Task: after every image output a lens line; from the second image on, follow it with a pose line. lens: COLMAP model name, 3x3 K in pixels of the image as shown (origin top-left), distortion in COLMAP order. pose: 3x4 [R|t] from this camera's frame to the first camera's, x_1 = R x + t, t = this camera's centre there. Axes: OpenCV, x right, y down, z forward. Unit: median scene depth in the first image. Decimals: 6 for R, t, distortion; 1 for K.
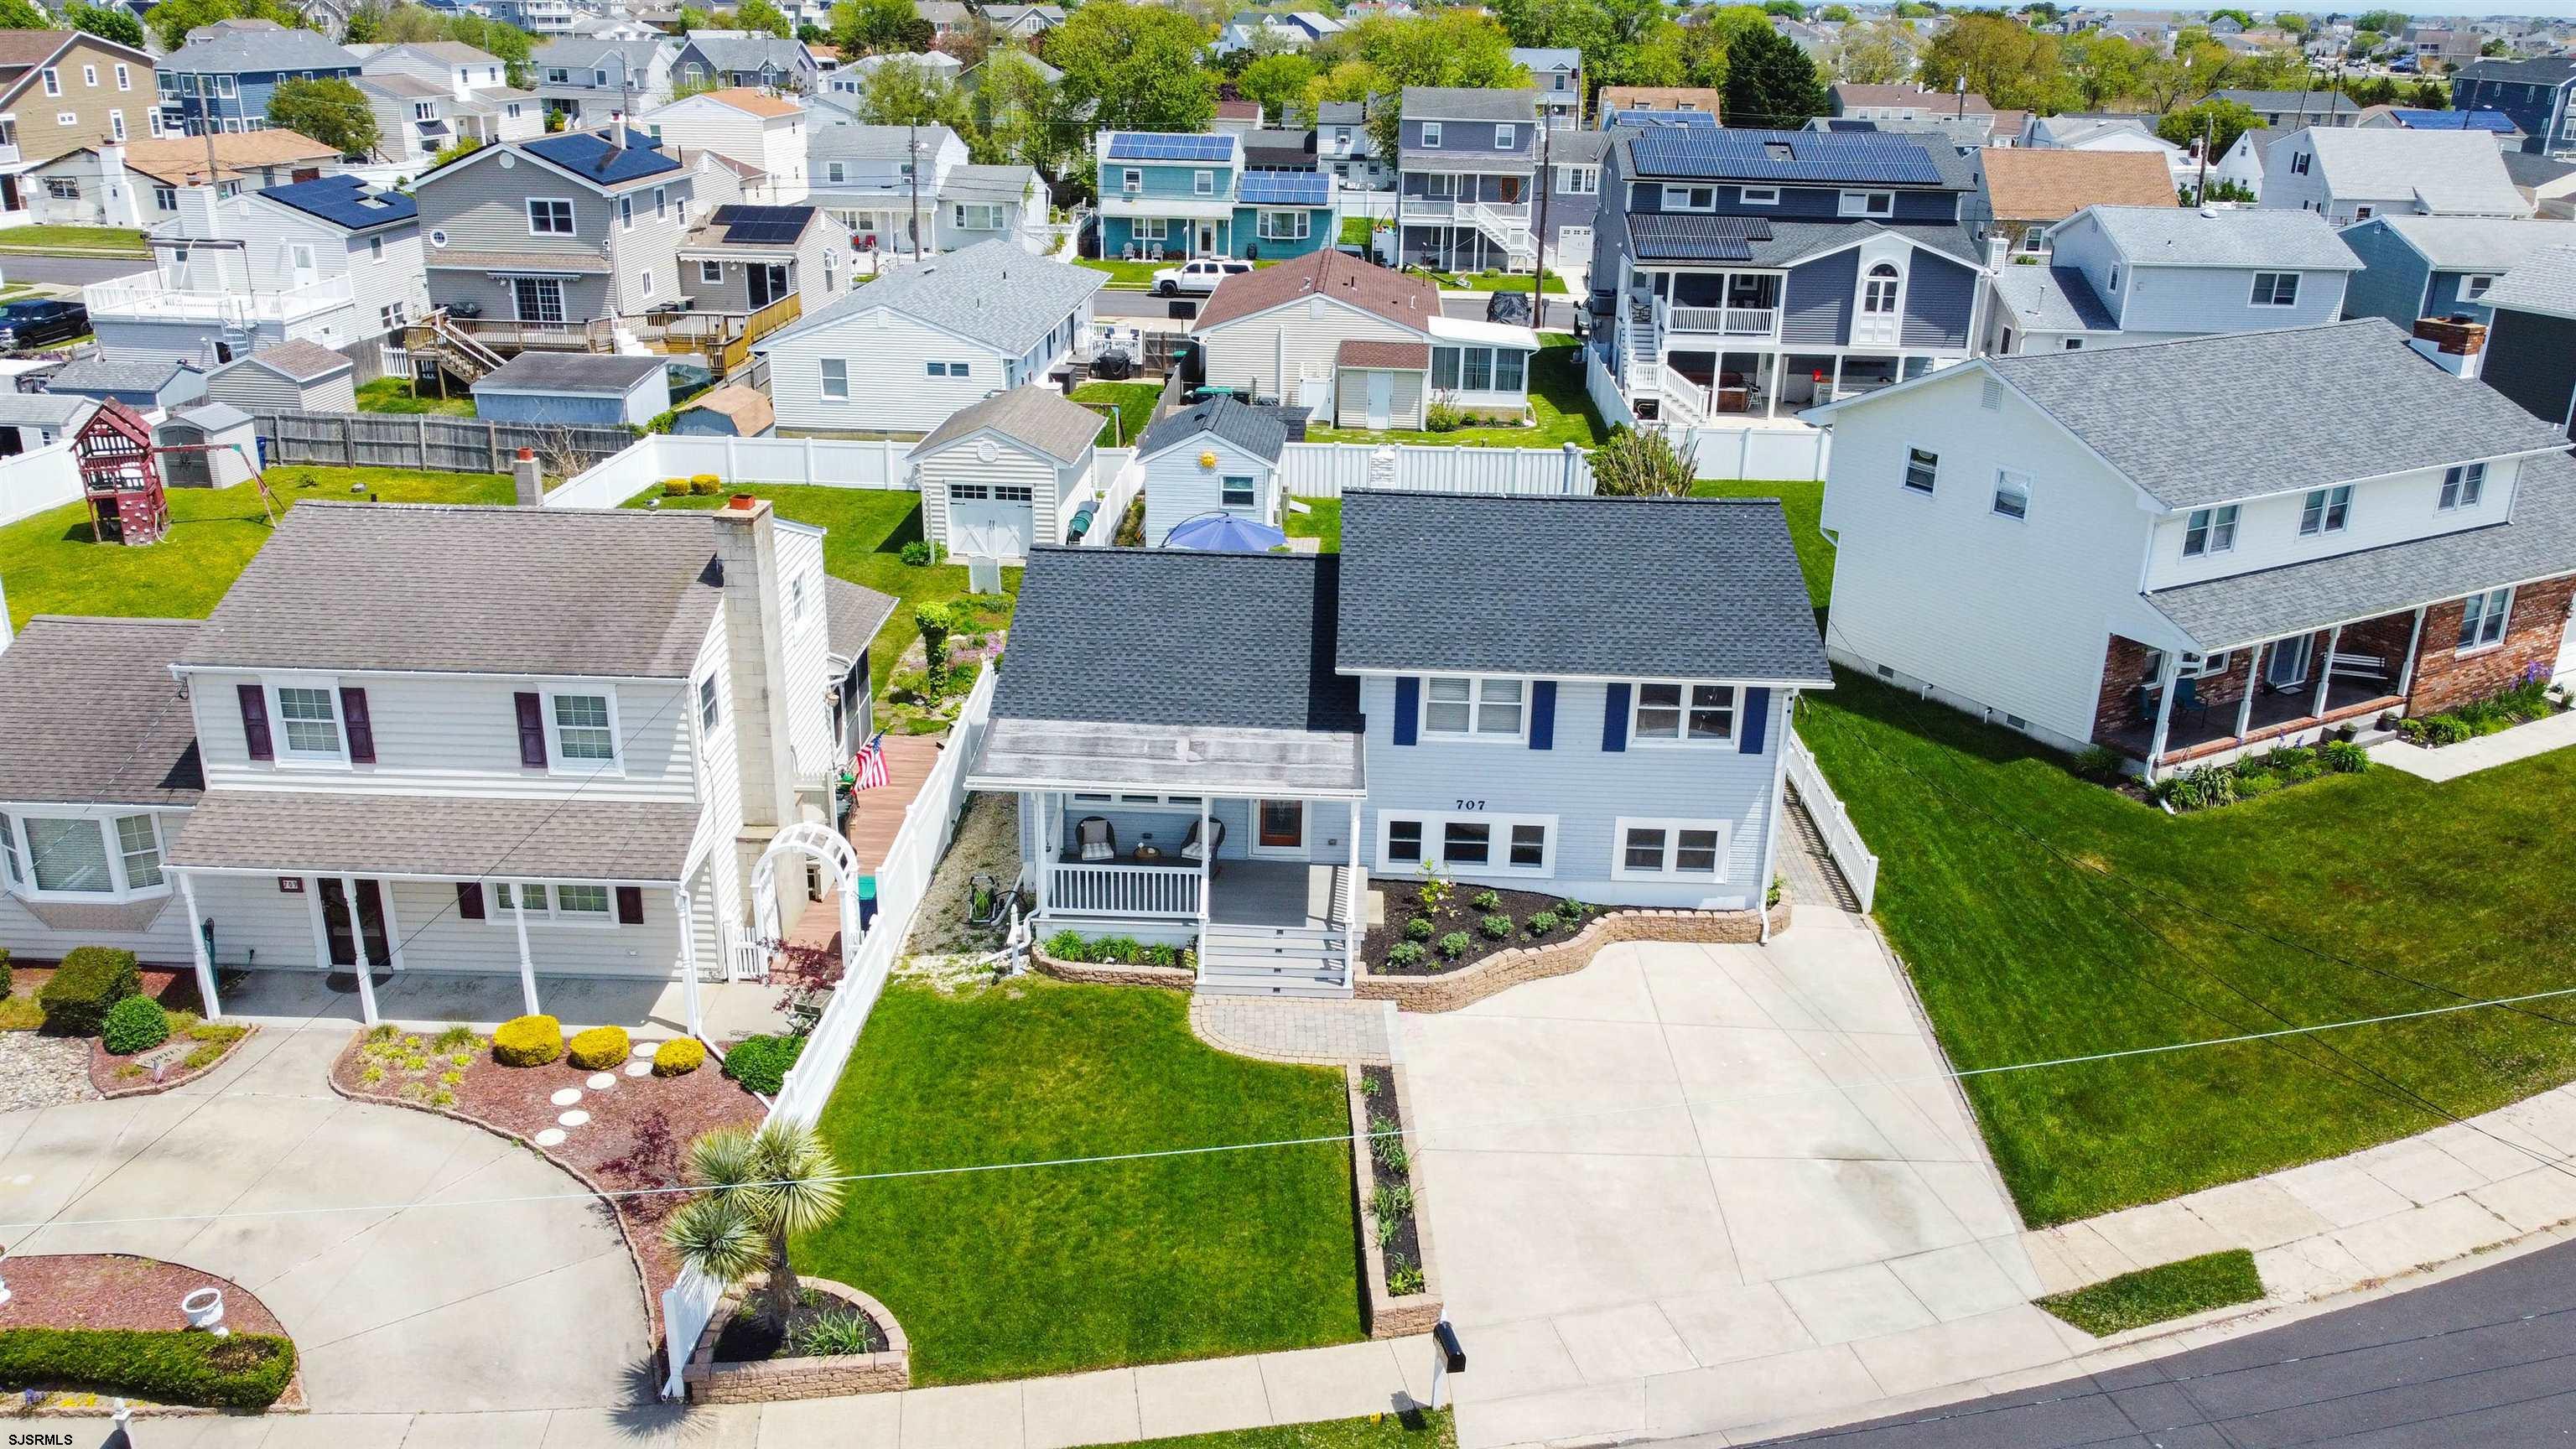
lens RADIAL K [[1946.9, 0, 1283.3], [0, 1946.9, 735.9], [0, 0, 1]] dist [-0.003043, -0.004934]
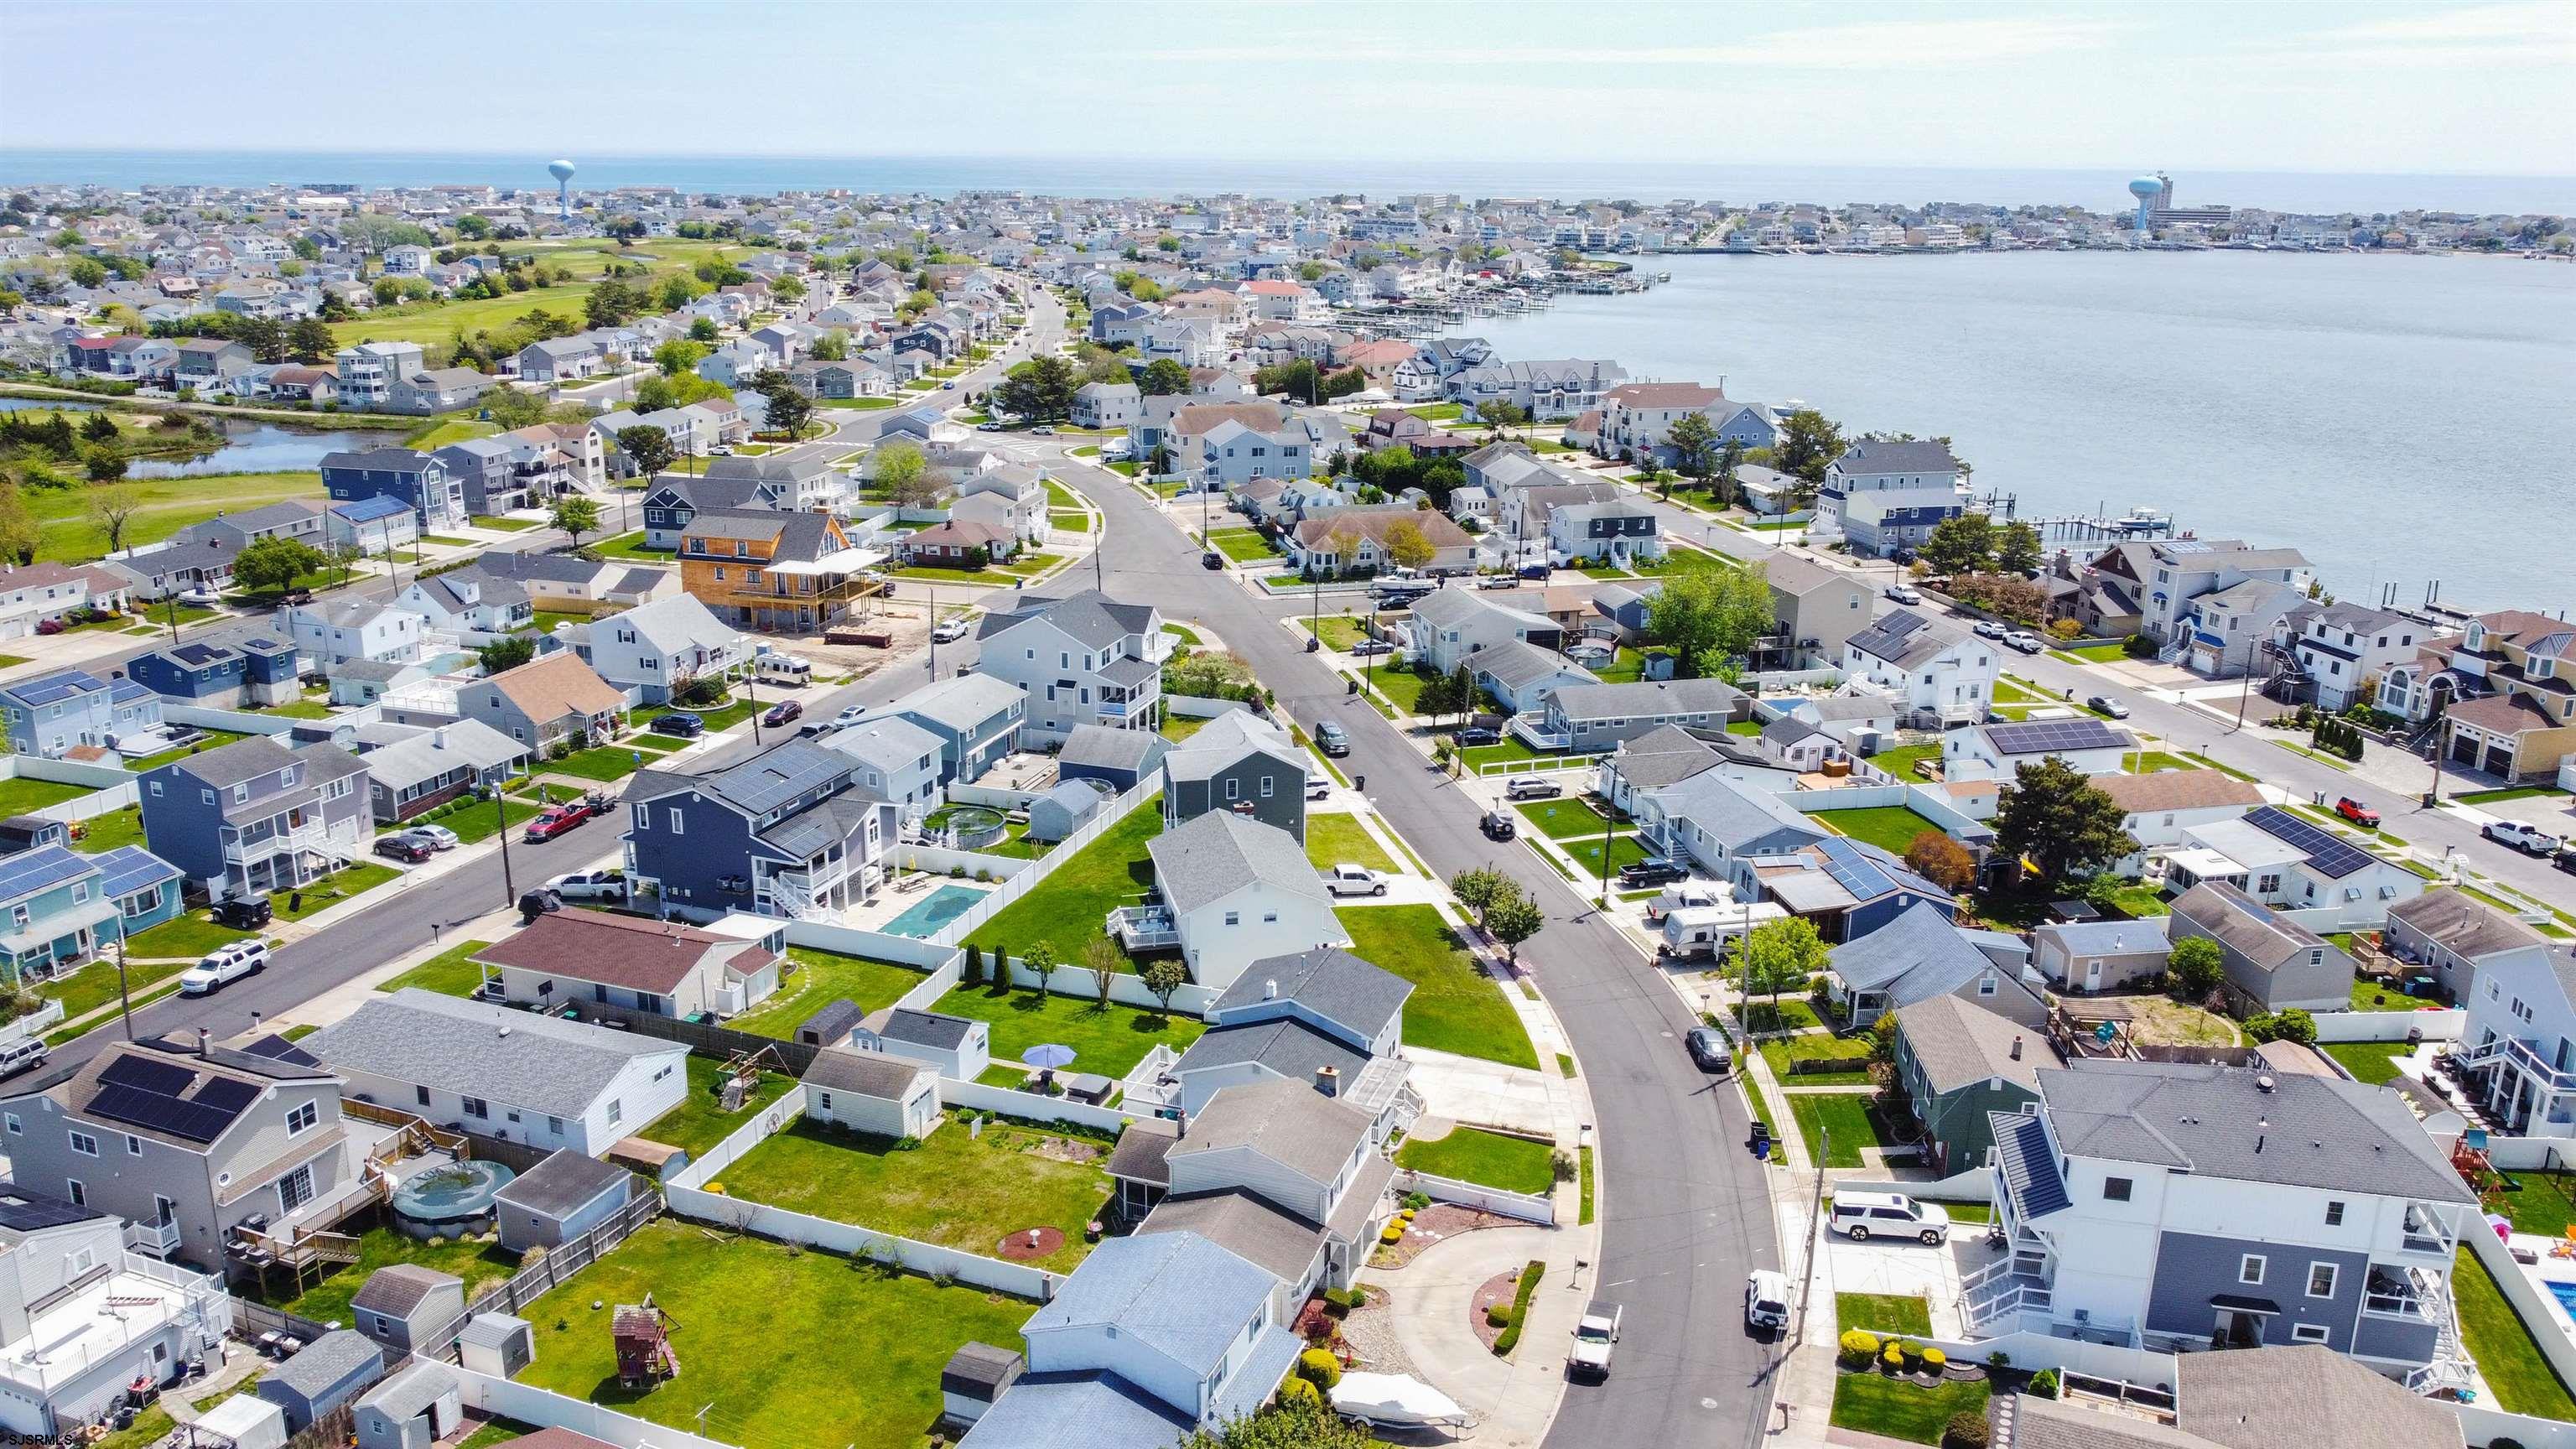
lens RADIAL K [[1946.9, 0, 1283.3], [0, 1946.9, 735.9], [0, 0, 1]] dist [-0.003043, -0.004934]
pose [[0.306237, -0.288607, 0.907152, -2.316477], [0.338330, 0.923717, 0.179663, -0.933344], [-0.889804, 0.251897, 0.380521, -0.236604]]
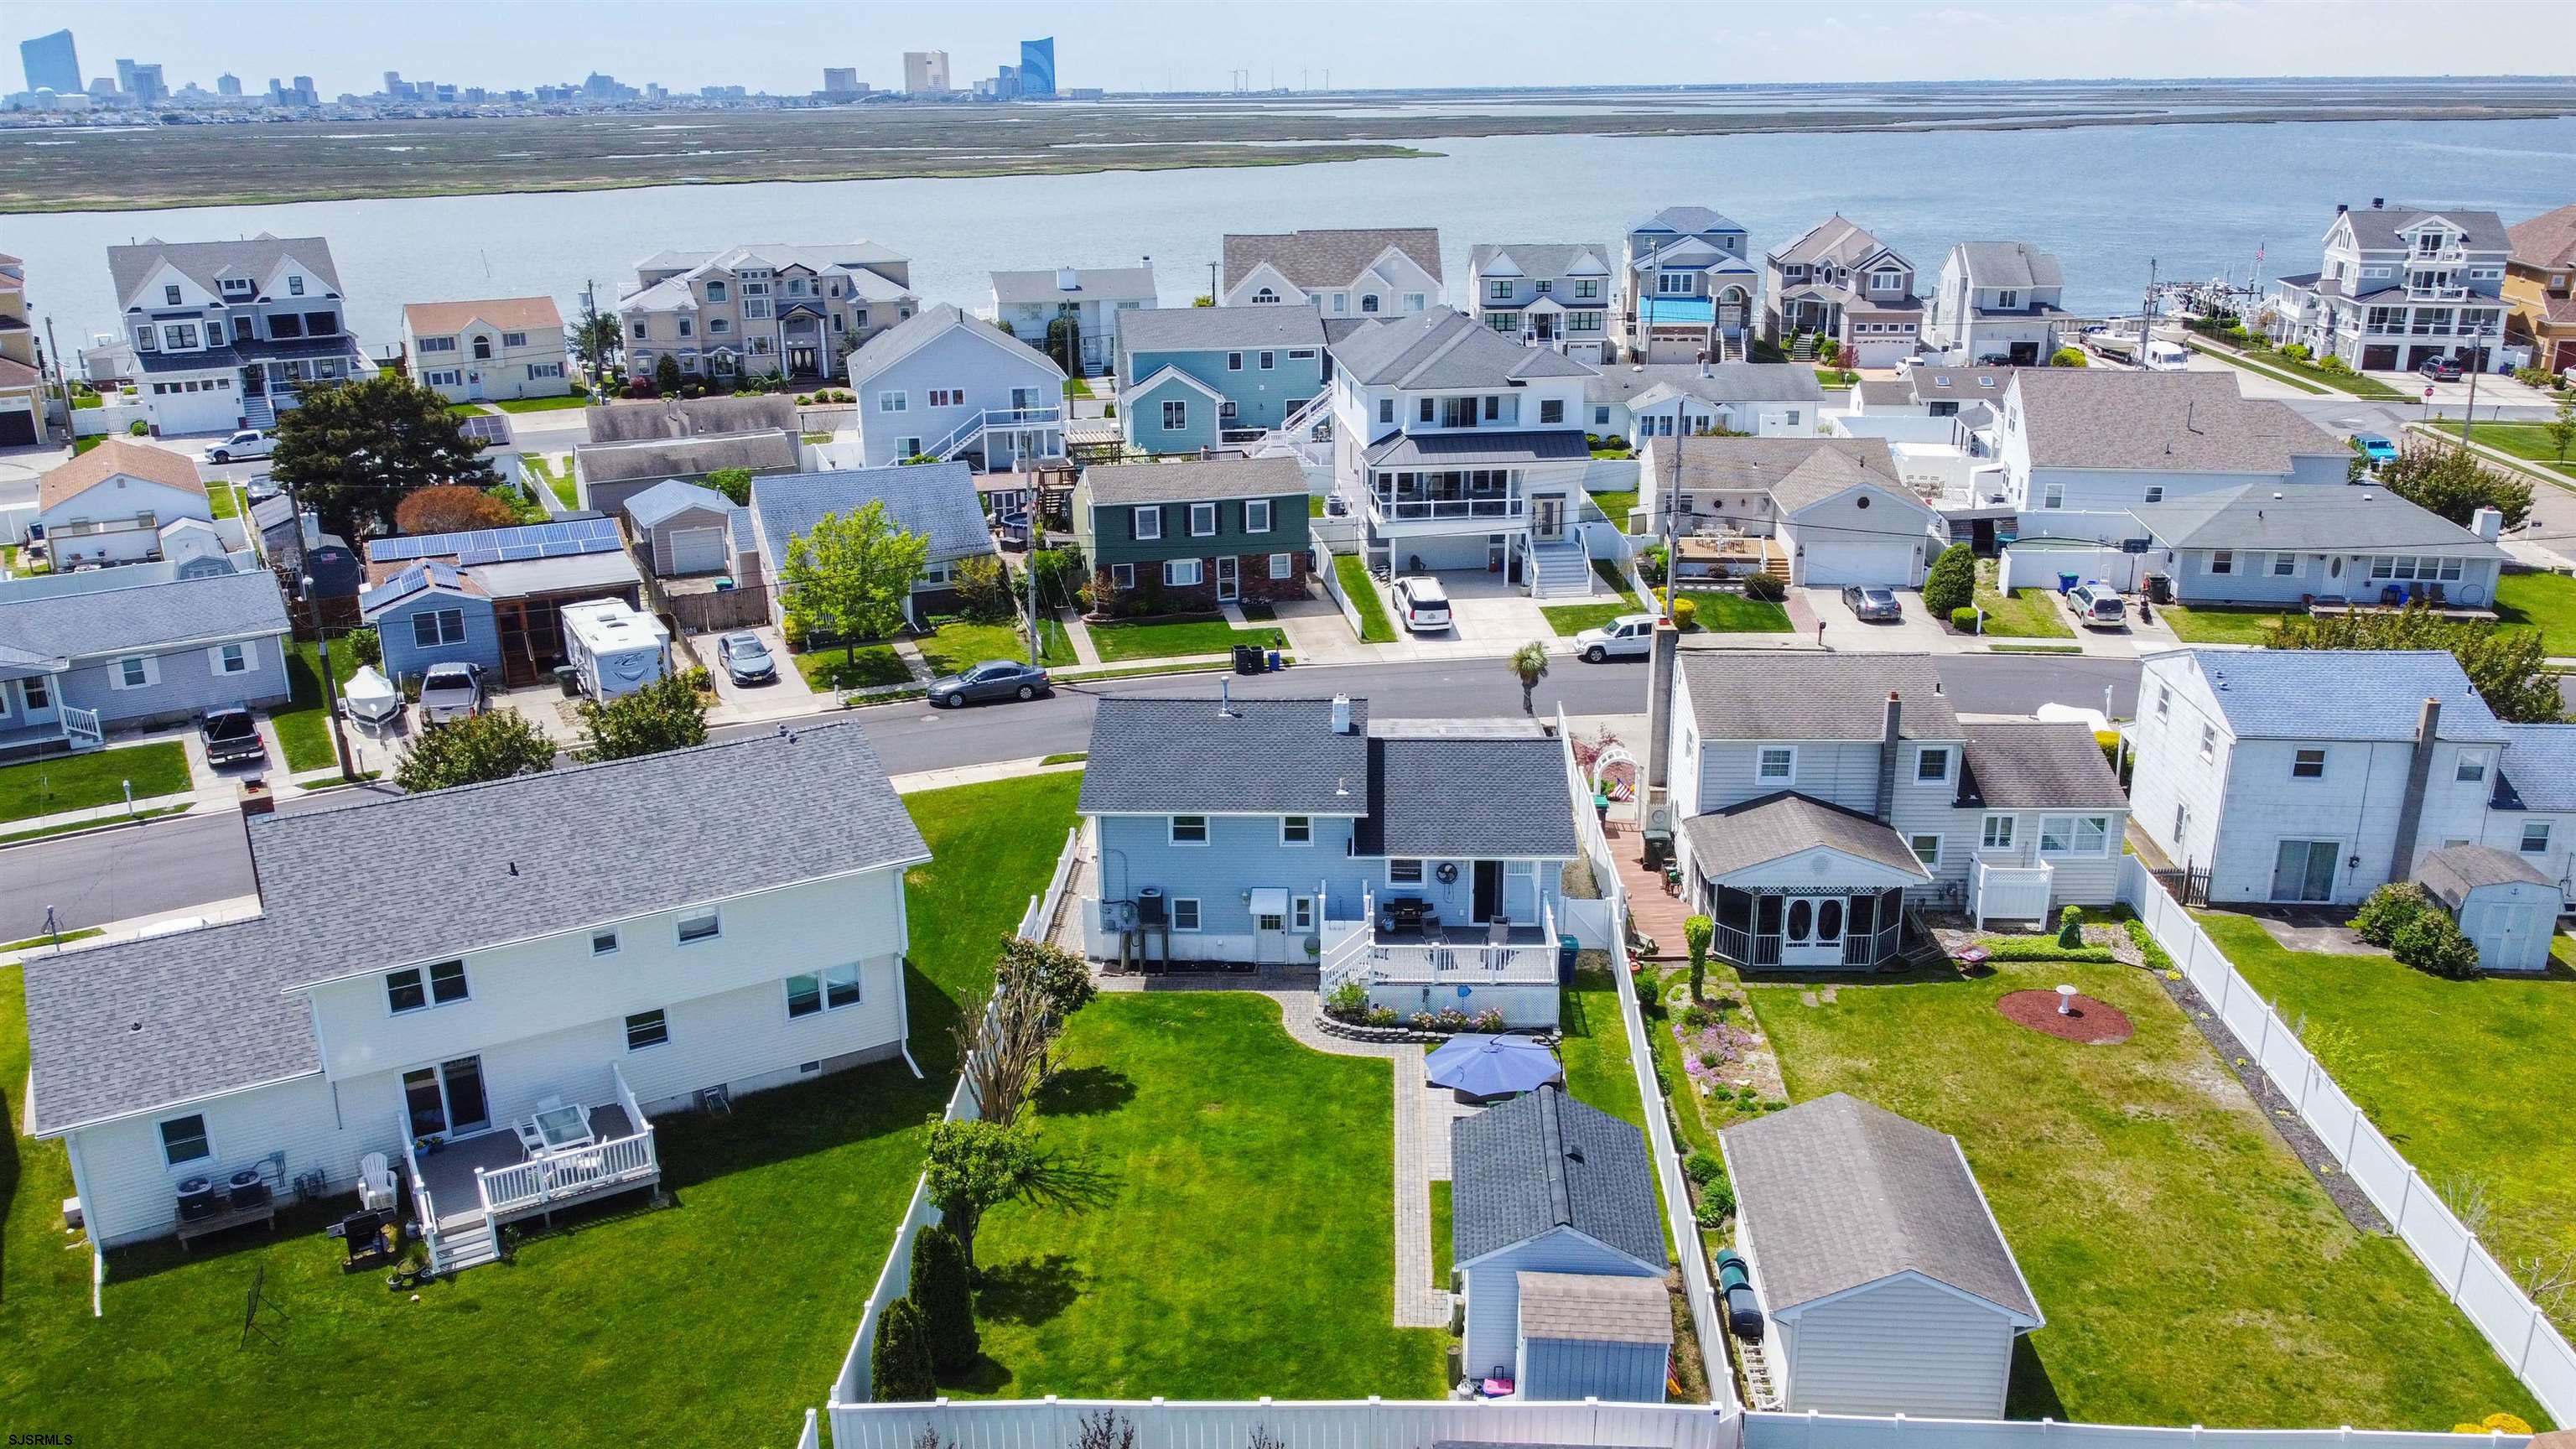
lens RADIAL K [[1946.9, 0, 1283.3], [0, 1946.9, 735.9], [0, 0, 1]] dist [-0.003043, -0.004934]
pose [[-0.999941, -0.010030, 0.004054, 0.080635], [-0.005157, 0.771343, 0.636398, -0.982373], [-0.009510, 0.636340, -0.771350, 1.973945]]
